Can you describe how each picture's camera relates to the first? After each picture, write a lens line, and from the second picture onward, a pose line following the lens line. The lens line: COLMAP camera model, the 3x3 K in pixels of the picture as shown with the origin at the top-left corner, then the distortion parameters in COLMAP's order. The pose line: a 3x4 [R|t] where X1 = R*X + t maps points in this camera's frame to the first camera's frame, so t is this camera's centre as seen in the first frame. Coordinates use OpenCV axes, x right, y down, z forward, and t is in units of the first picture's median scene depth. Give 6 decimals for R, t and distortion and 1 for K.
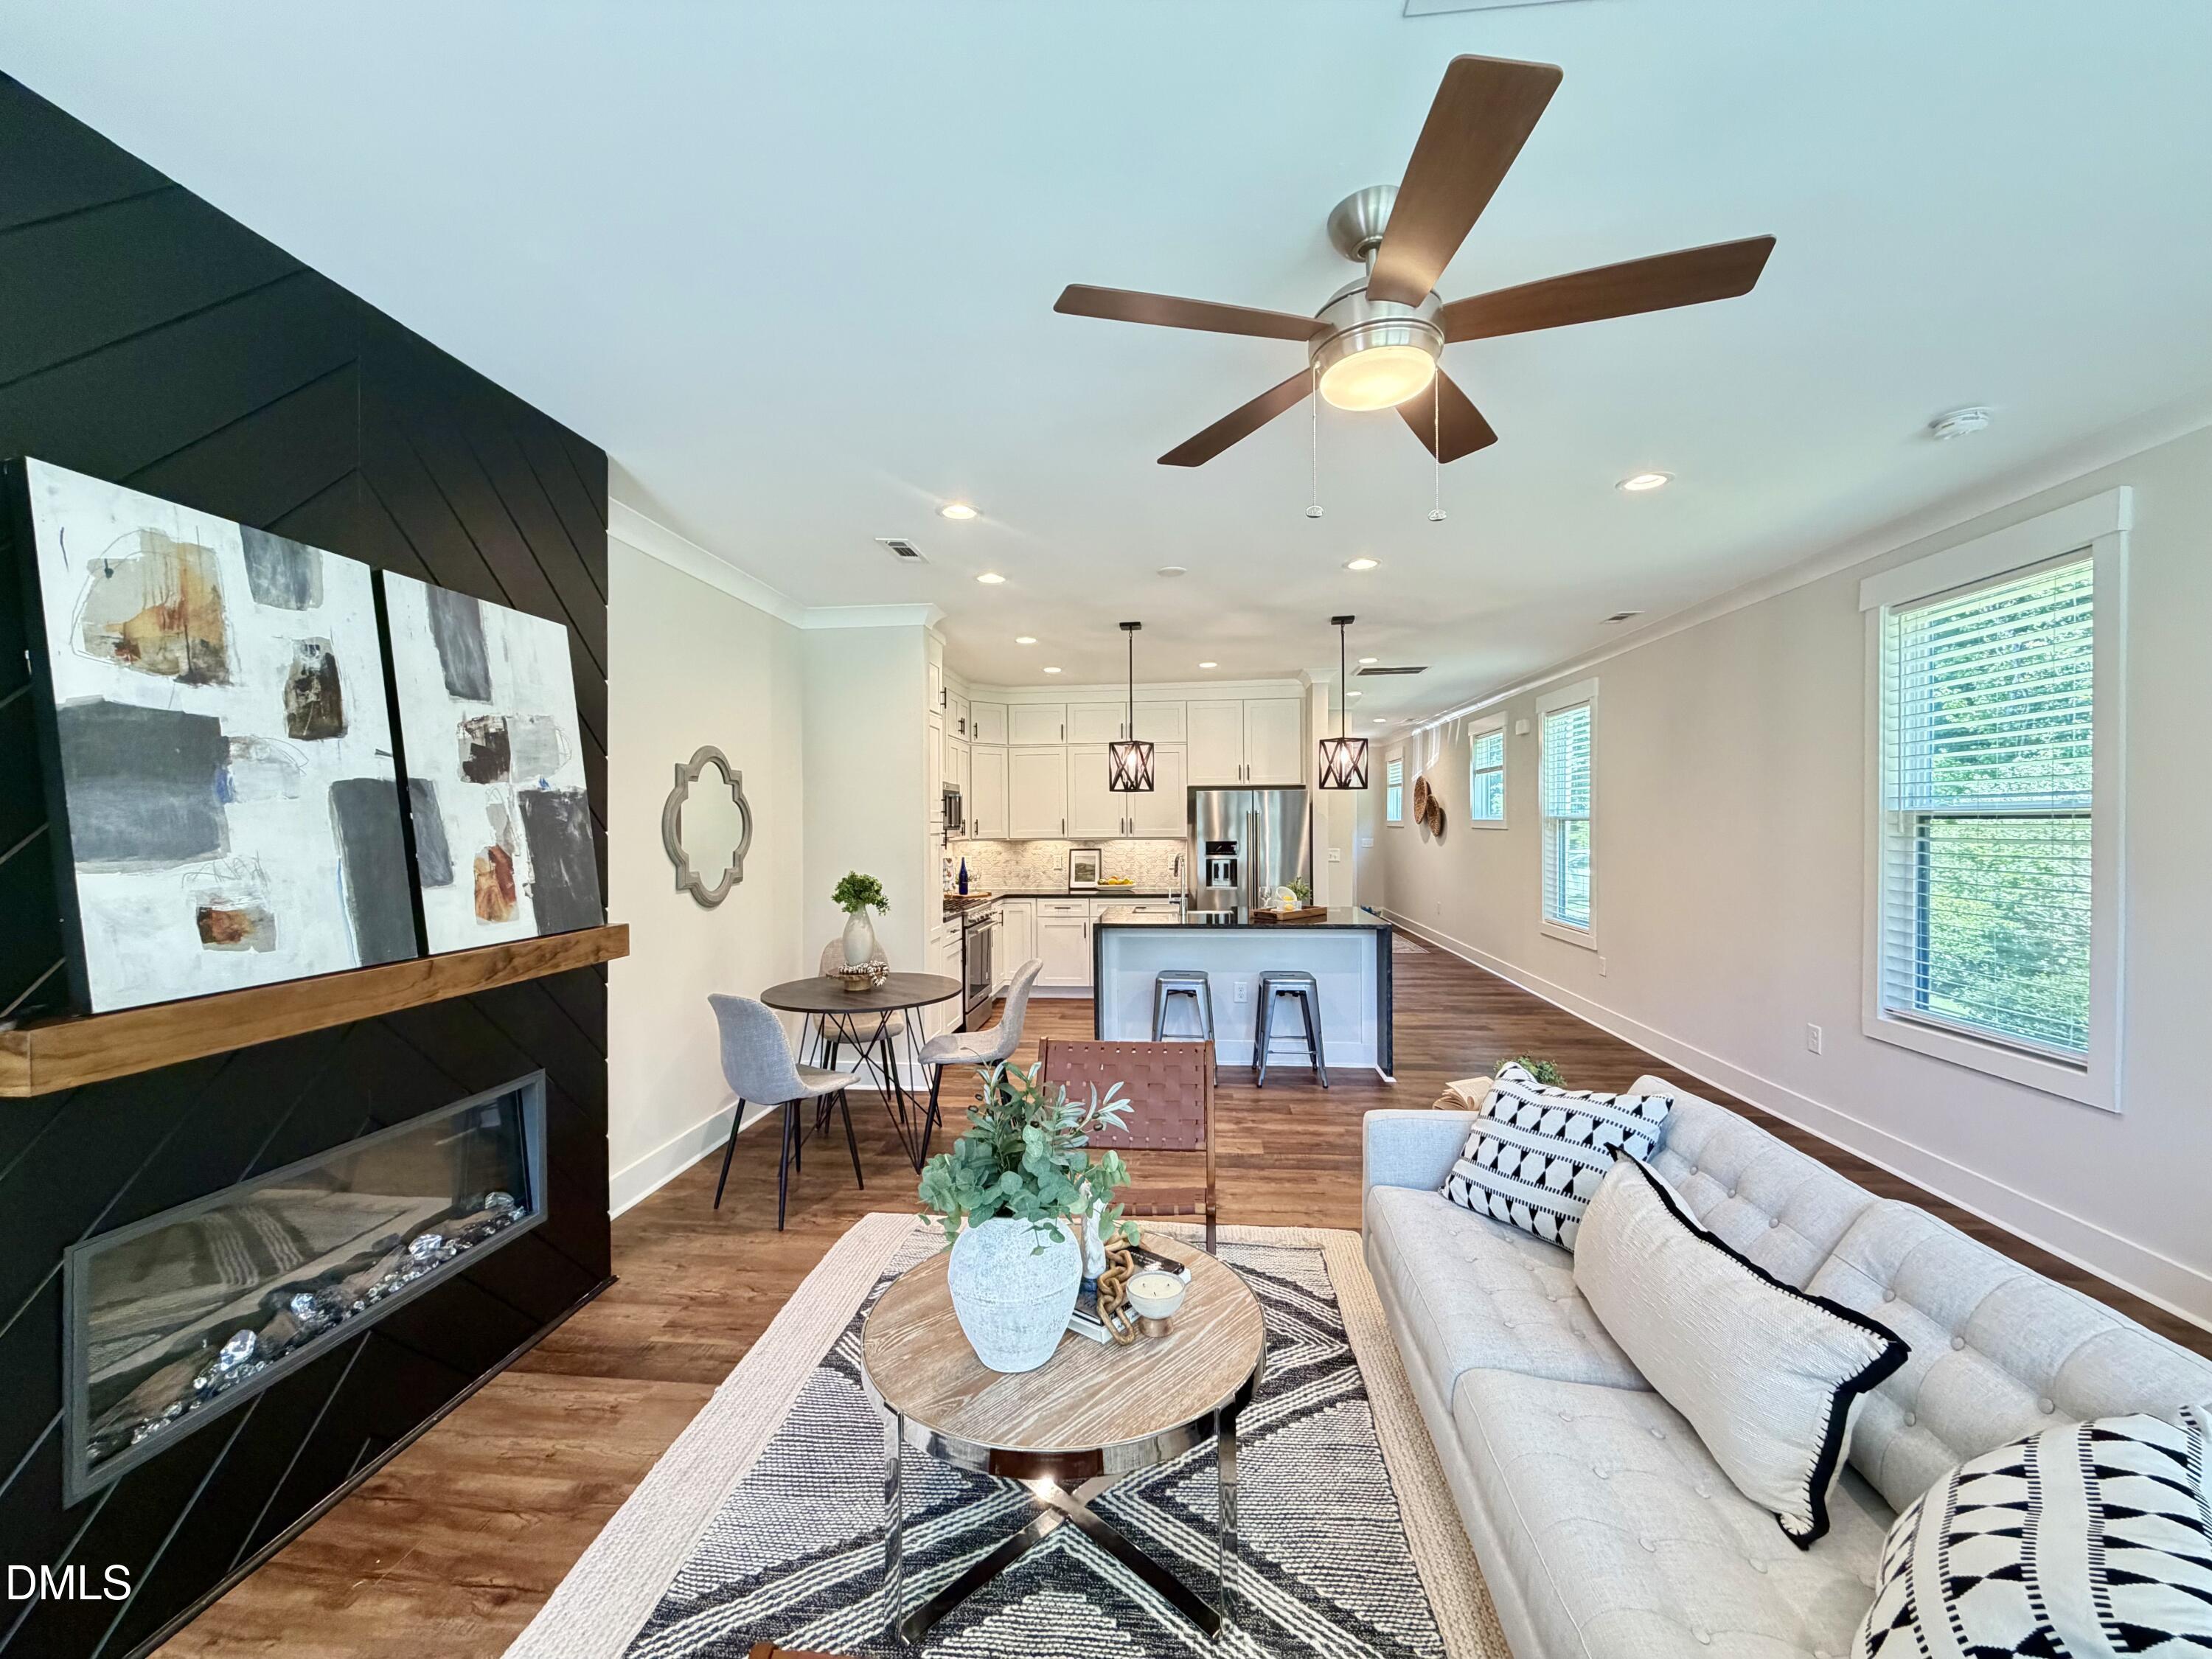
lens RADIAL K [[882.3, 0, 1106.6], [0, 882.3, 825.5], [0, 0, 1]] dist [-0.000657, 0.000283]
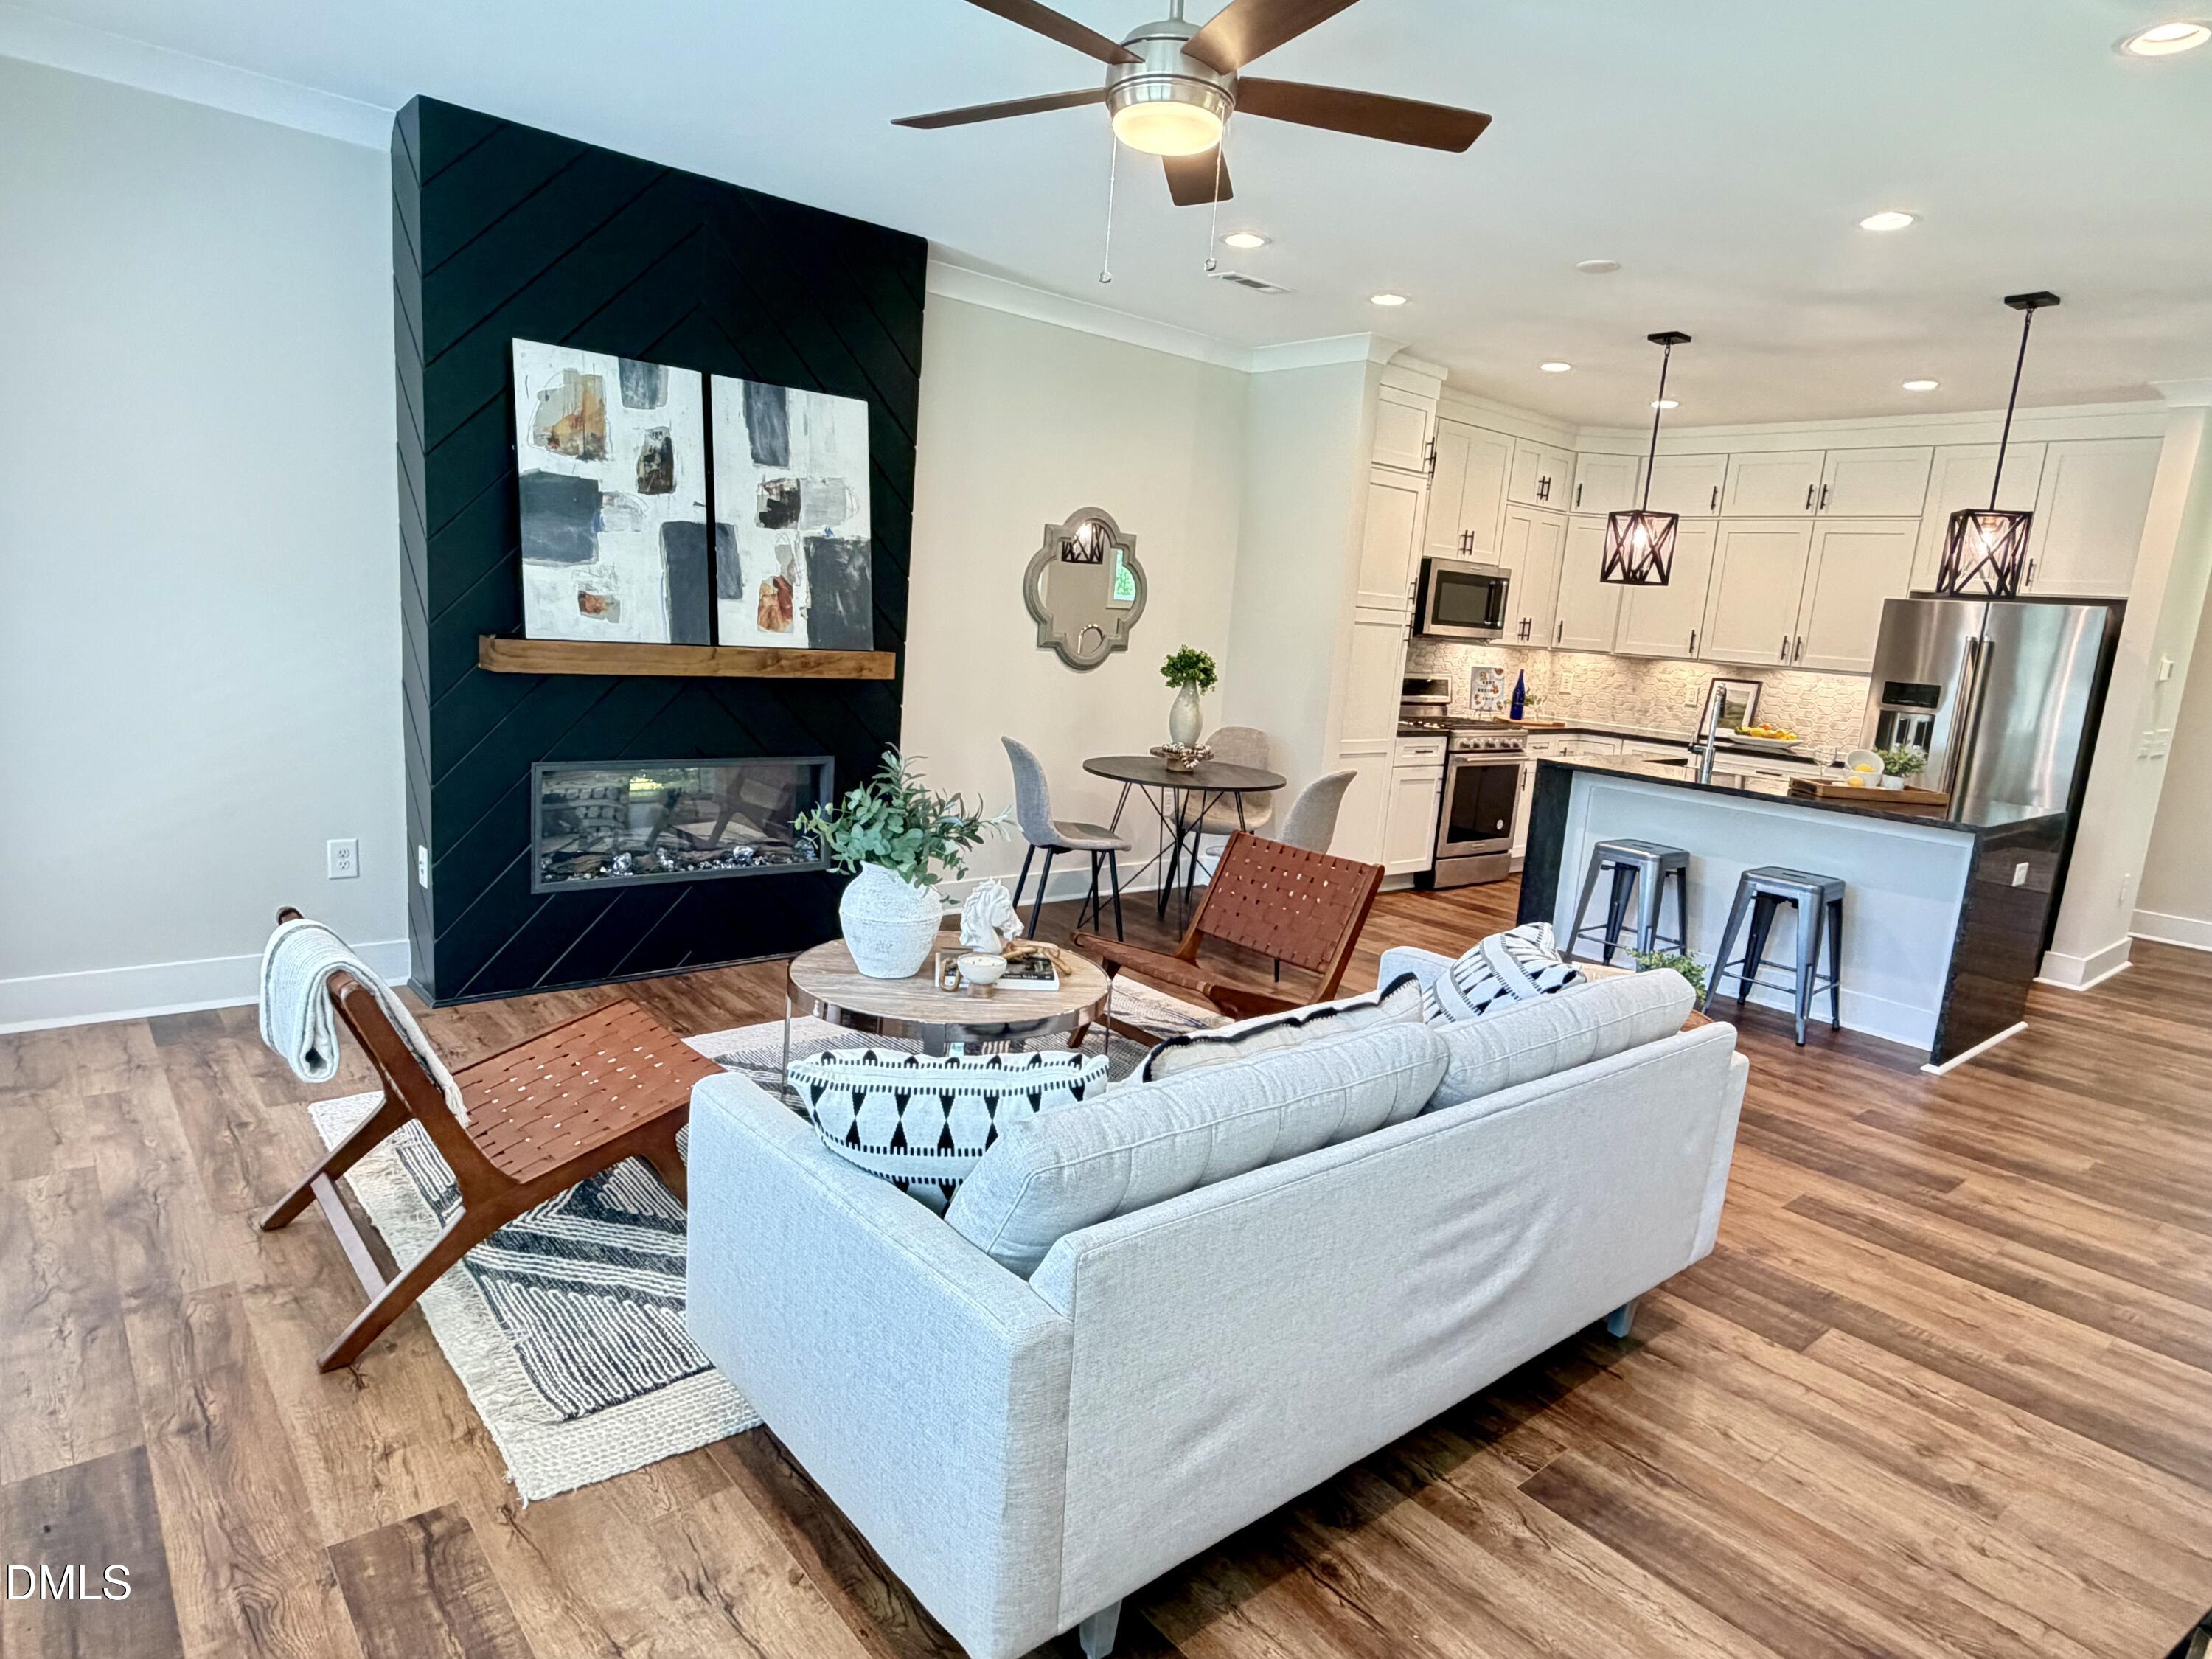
lens RADIAL K [[1287.6, 0, 1105.7], [0, 1287.6, 833.8], [0, 0, 1]] dist [-0.005211, -0.000083]
pose [[0.719319, 0.182230, -0.670353, 1.113353], [-0.080503, 0.980346, 0.180115, 0.015222], [0.690000, -0.075594, 0.719851, -0.118819]]
